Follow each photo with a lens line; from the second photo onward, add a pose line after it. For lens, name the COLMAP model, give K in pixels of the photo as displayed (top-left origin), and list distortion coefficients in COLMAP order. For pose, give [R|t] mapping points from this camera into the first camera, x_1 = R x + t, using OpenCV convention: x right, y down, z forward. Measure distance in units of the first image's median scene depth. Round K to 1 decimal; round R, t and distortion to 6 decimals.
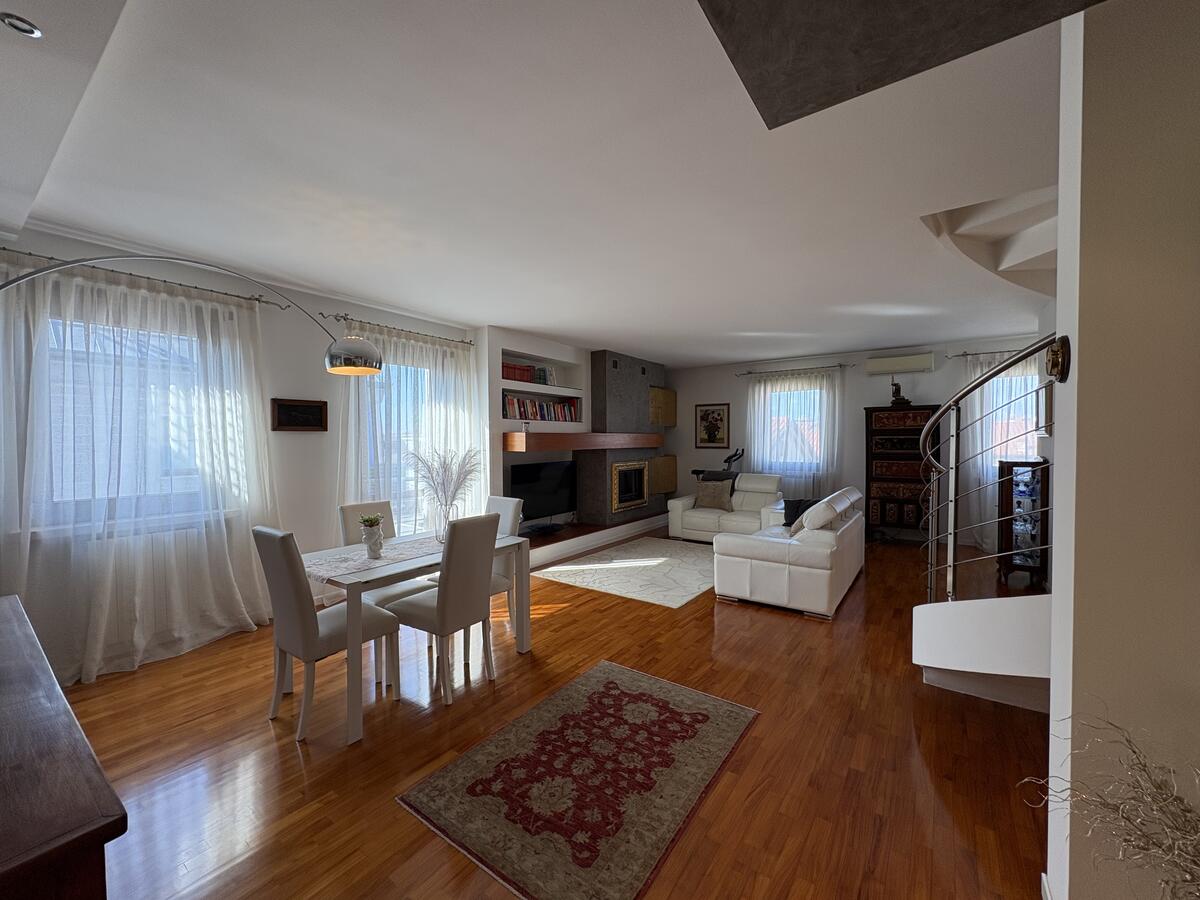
lens RADIAL K [[477.9, 0, 600.8], [0, 477.9, 452.7], [0, 0, 1]] dist [-0.001398, 0.000464]
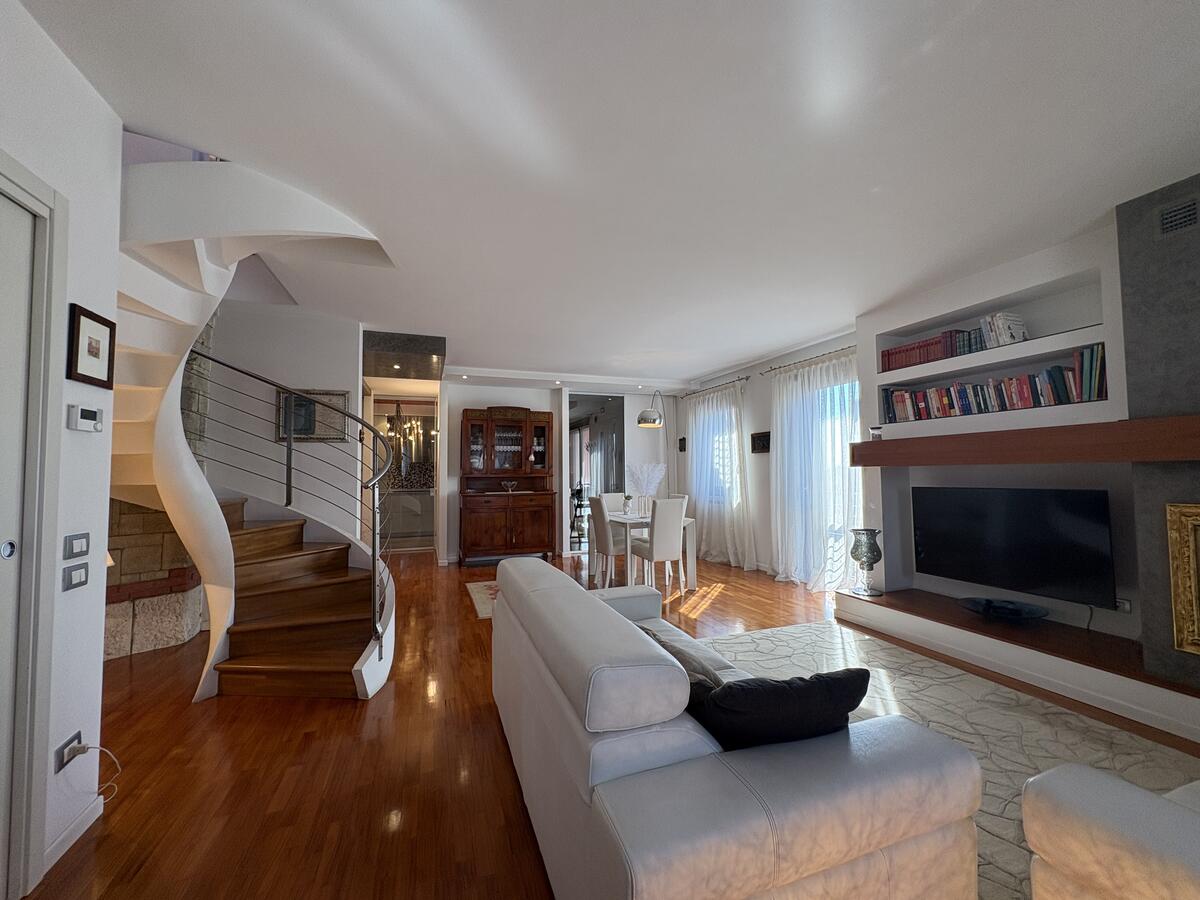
lens RADIAL K [[477.9, 0, 594.1], [0, 477.9, 450.7], [0, 0, 1]] dist [-0.001398, 0.000464]
pose [[-0.580902, -0.026454, -0.813543, 0.689432], [-0.008473, 0.999614, -0.026454, -0.004903], [0.813929, -0.008474, -0.580902, 1.075024]]
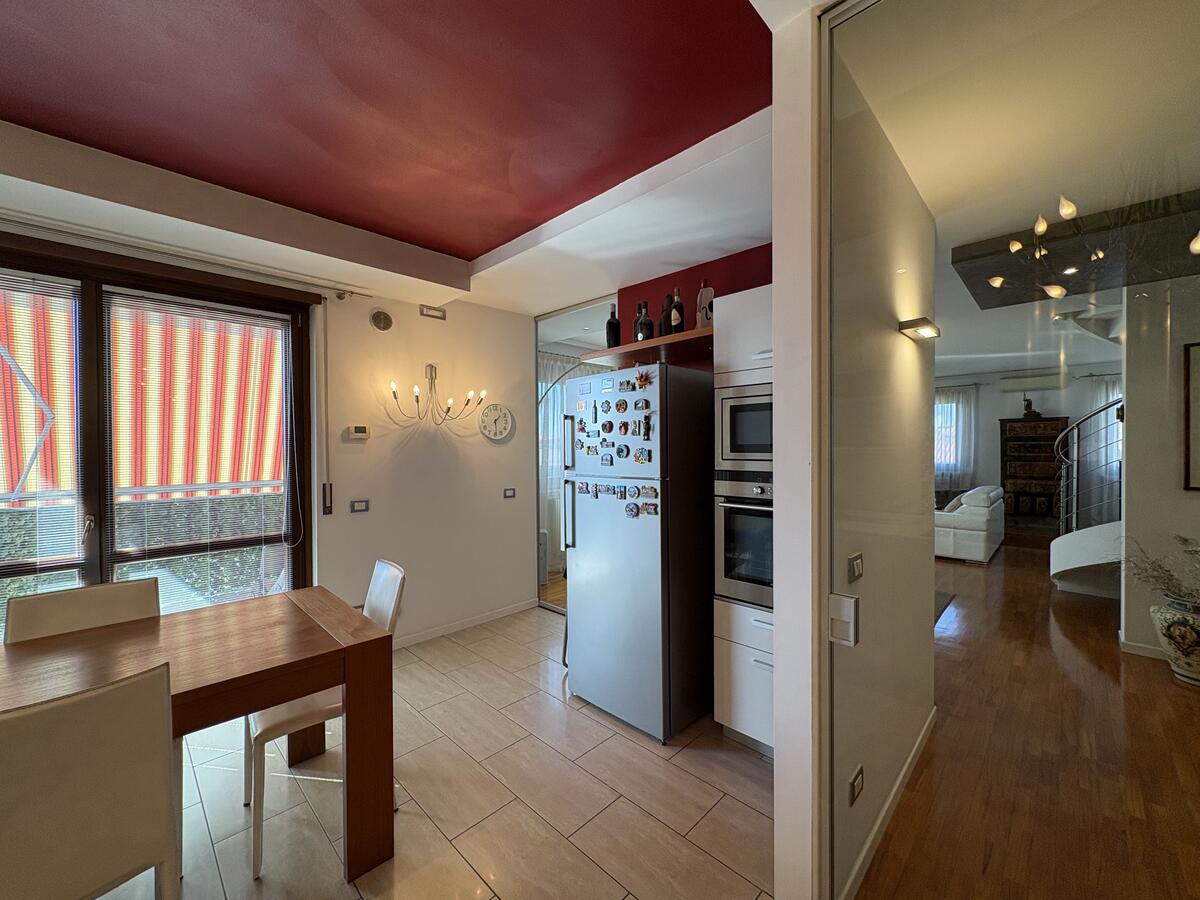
lens RADIAL K [[477.9, 0, 600.9], [0, 477.9, 453.5], [0, 0, 1]] dist [-0.001398, 0.000464]
pose [[0.987251, -0.001665, -0.159162, -0.333466], [-0.000117, 0.999937, -0.011184, 0.011136], [0.159170, 0.011060, 0.987189, -0.476507]]
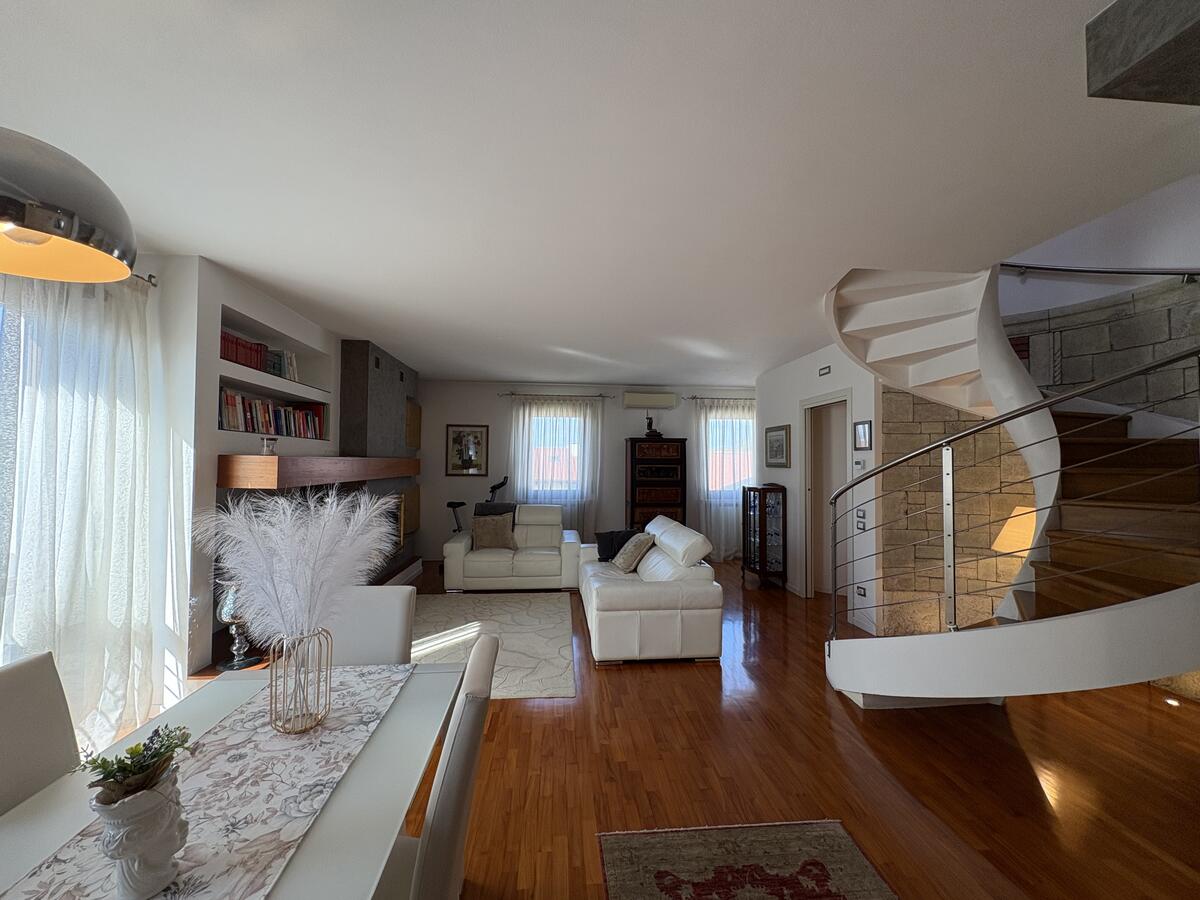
lens RADIAL K [[477.9, 0, 600.3], [0, 477.9, 451.3], [0, 0, 1]] dist [-0.001398, 0.000464]
pose [[0.754681, 0.026355, 0.655562, -0.234482], [0.006510, 0.998843, -0.047651, -0.016715], [-0.656059, 0.040229, 0.753636, 0.294769]]
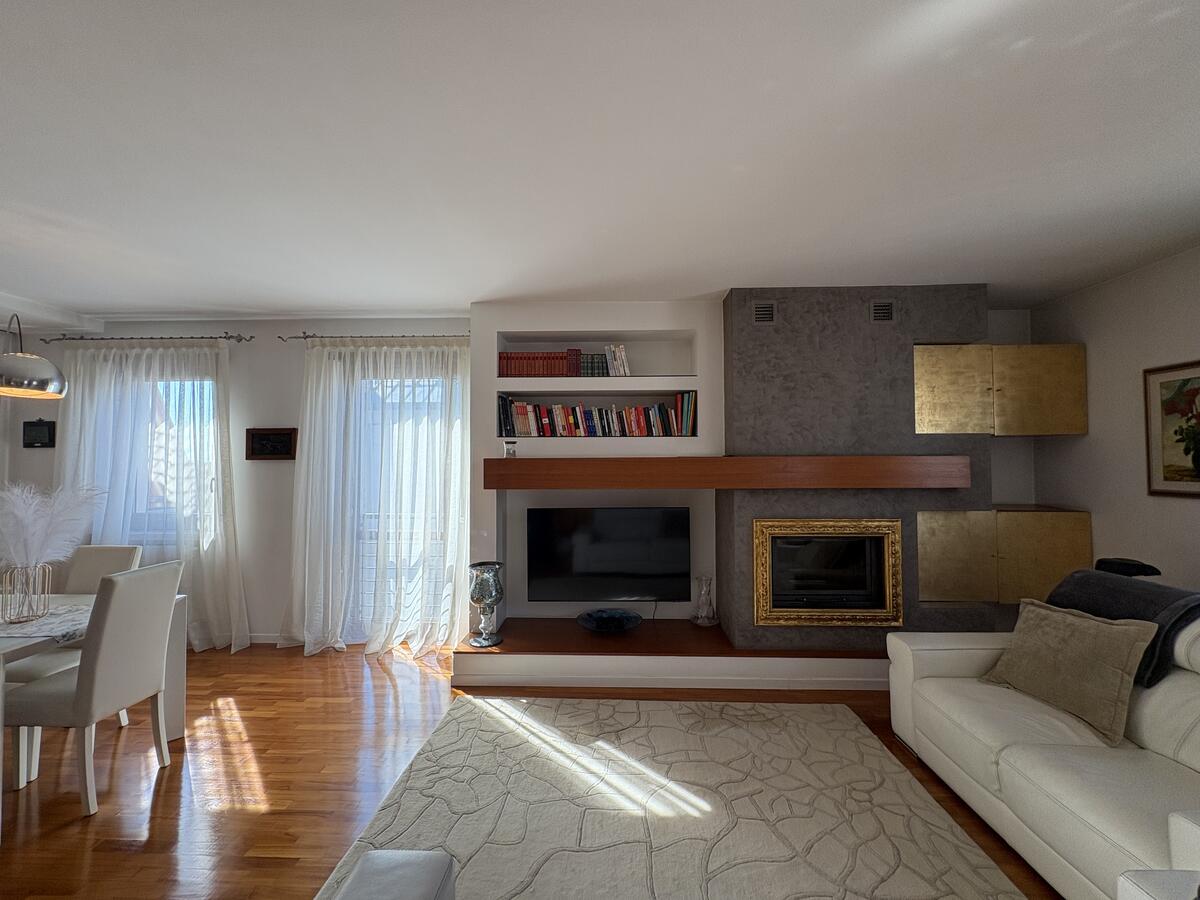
lens RADIAL K [[477.9, 0, 600.6], [0, 477.9, 451.2], [0, 0, 1]] dist [-0.001398, 0.000464]
pose [[0.550528, -0.019711, -0.834584, 0.423570], [-0.022770, 0.998995, -0.038615, -0.029687], [0.834506, 0.040262, 0.549526, 0.759219]]
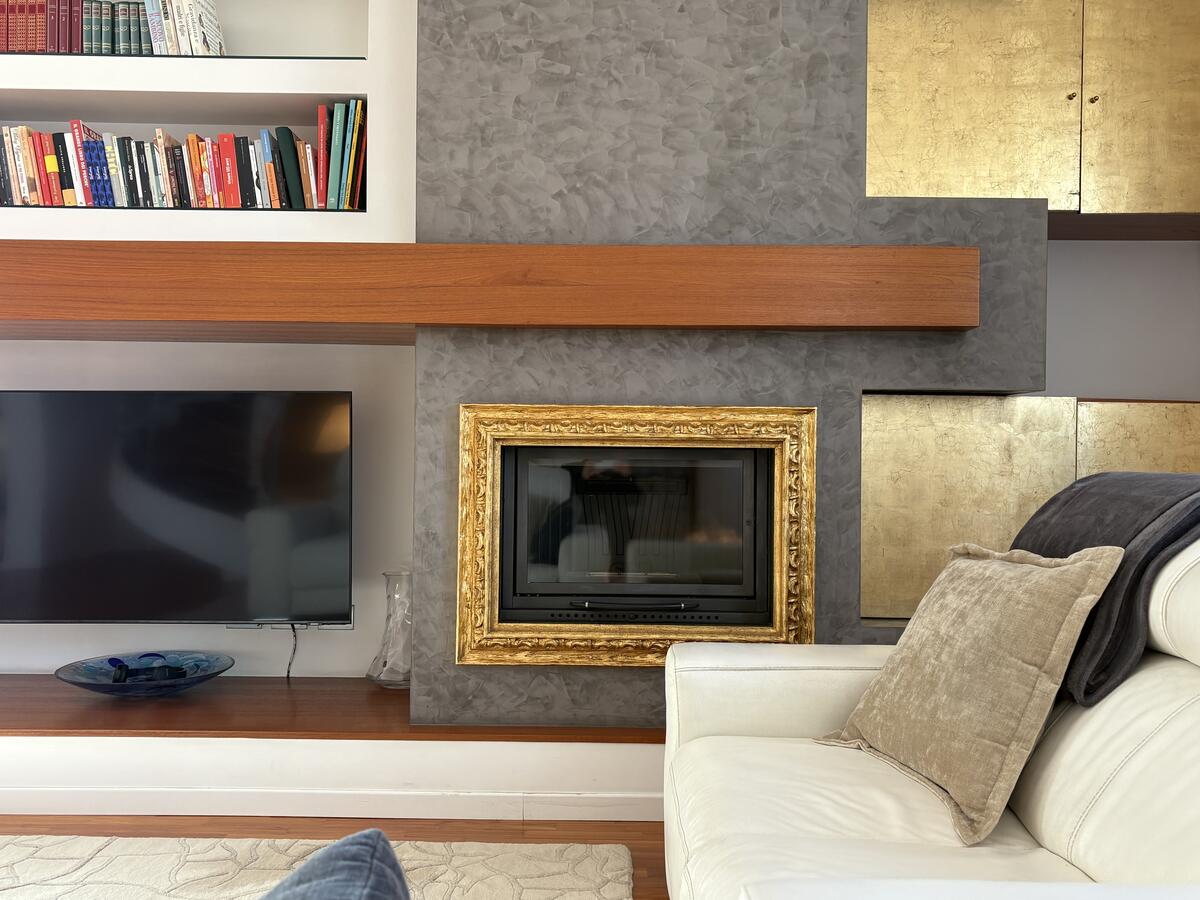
lens RADIAL K [[1128.6, 0, 596.9], [0, 1128.6, 450.2], [0, 0, 1]] dist [0.030791, 0.000000]
pose [[0.571284, 0.013371, -0.820643, 0.533732], [-0.036771, 0.999280, -0.009316, 0.053232], [0.819928, 0.035498, 0.571365, 0.981921]]
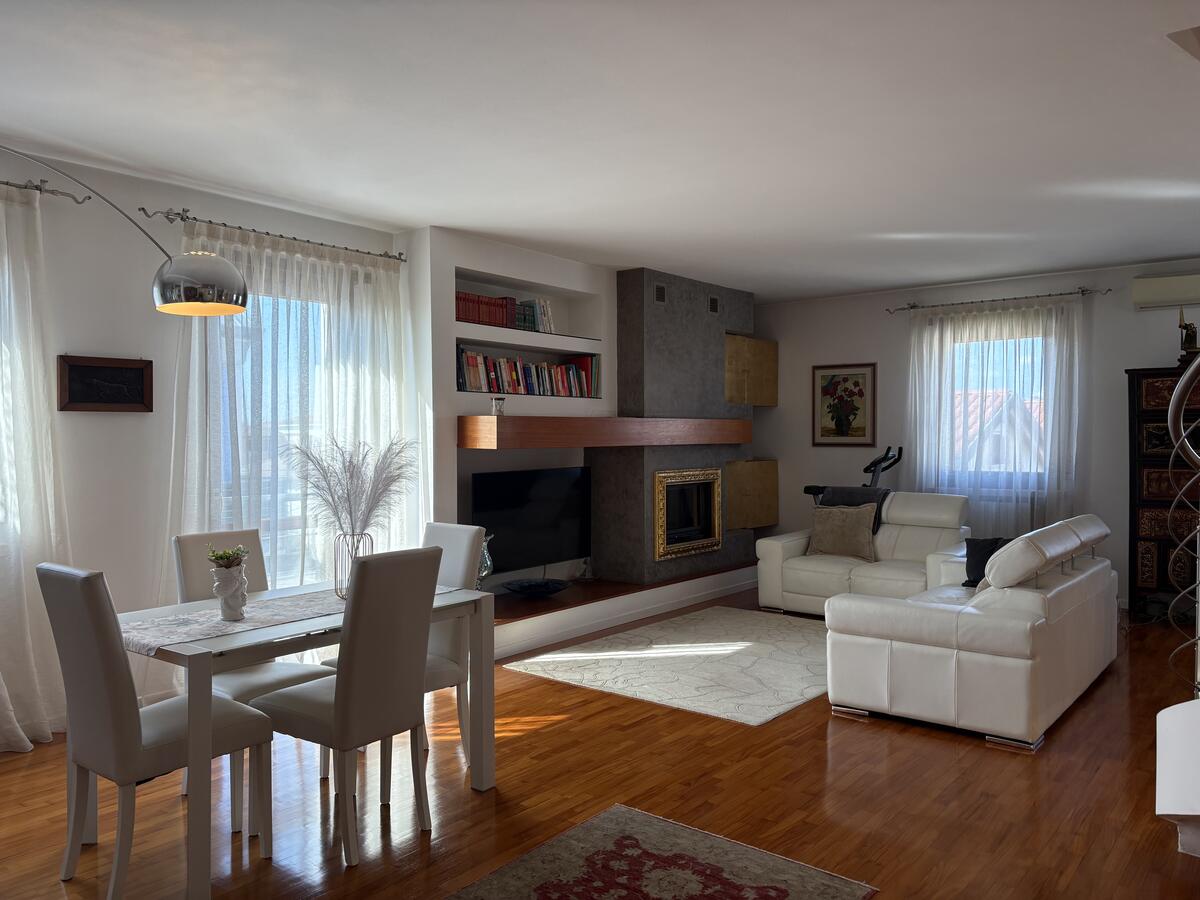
lens RADIAL K [[904.8, 0, 612.4], [0, 904.8, 451.1], [0, 0, 1]] dist [0.060883, -0.068061]
pose [[0.998975, 0.001470, -0.045246, 0.027423], [-0.001861, 0.999961, -0.008601, 0.008572], [0.045232, 0.008676, 0.998939, -0.064045]]
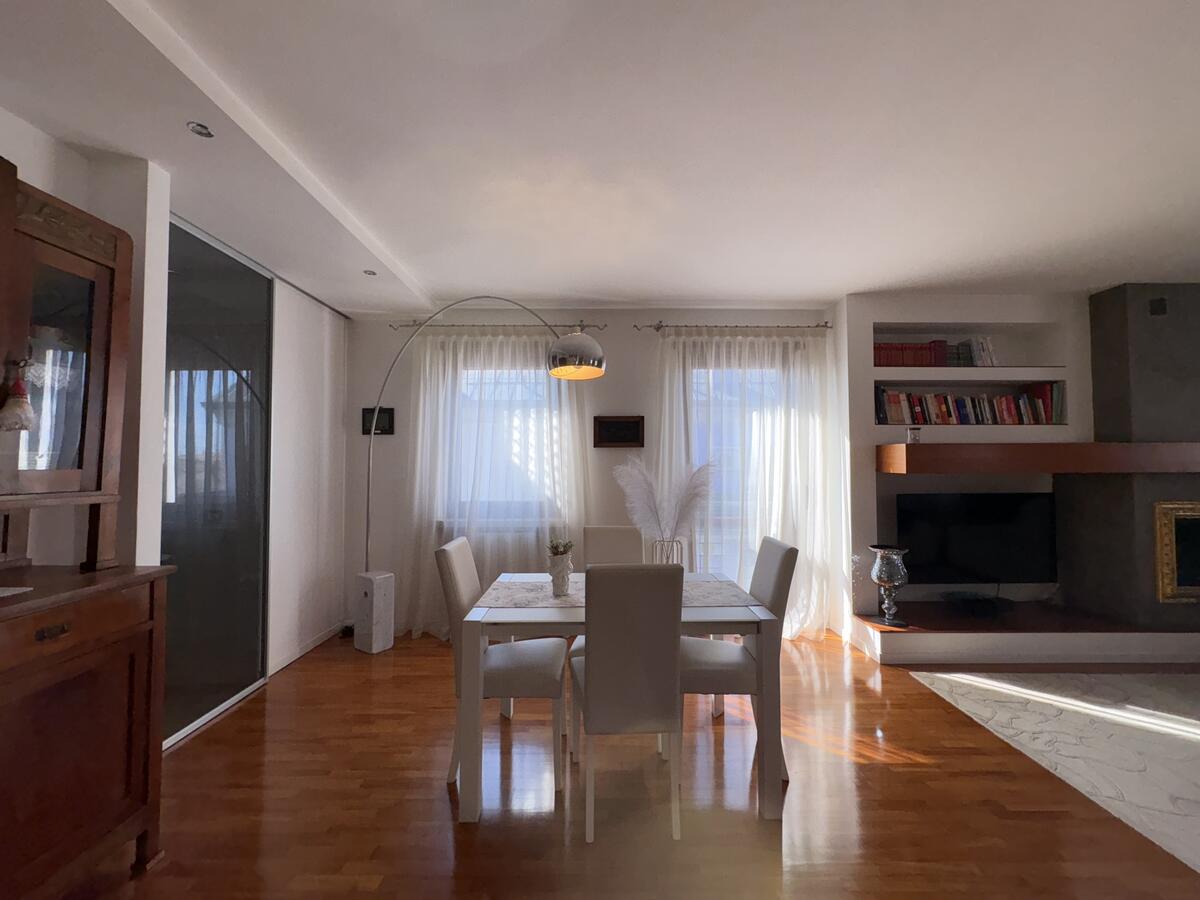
lens RADIAL K [[477.9, 0, 600.0], [0, 477.9, 449.8], [0, 0, 1]] dist [-0.001398, 0.000464]
pose [[0.579455, -0.023226, -0.814673, 0.120666], [-0.023900, 0.998680, -0.045471, 0.004903], [0.814654, 0.045819, 0.578135, 0.290507]]
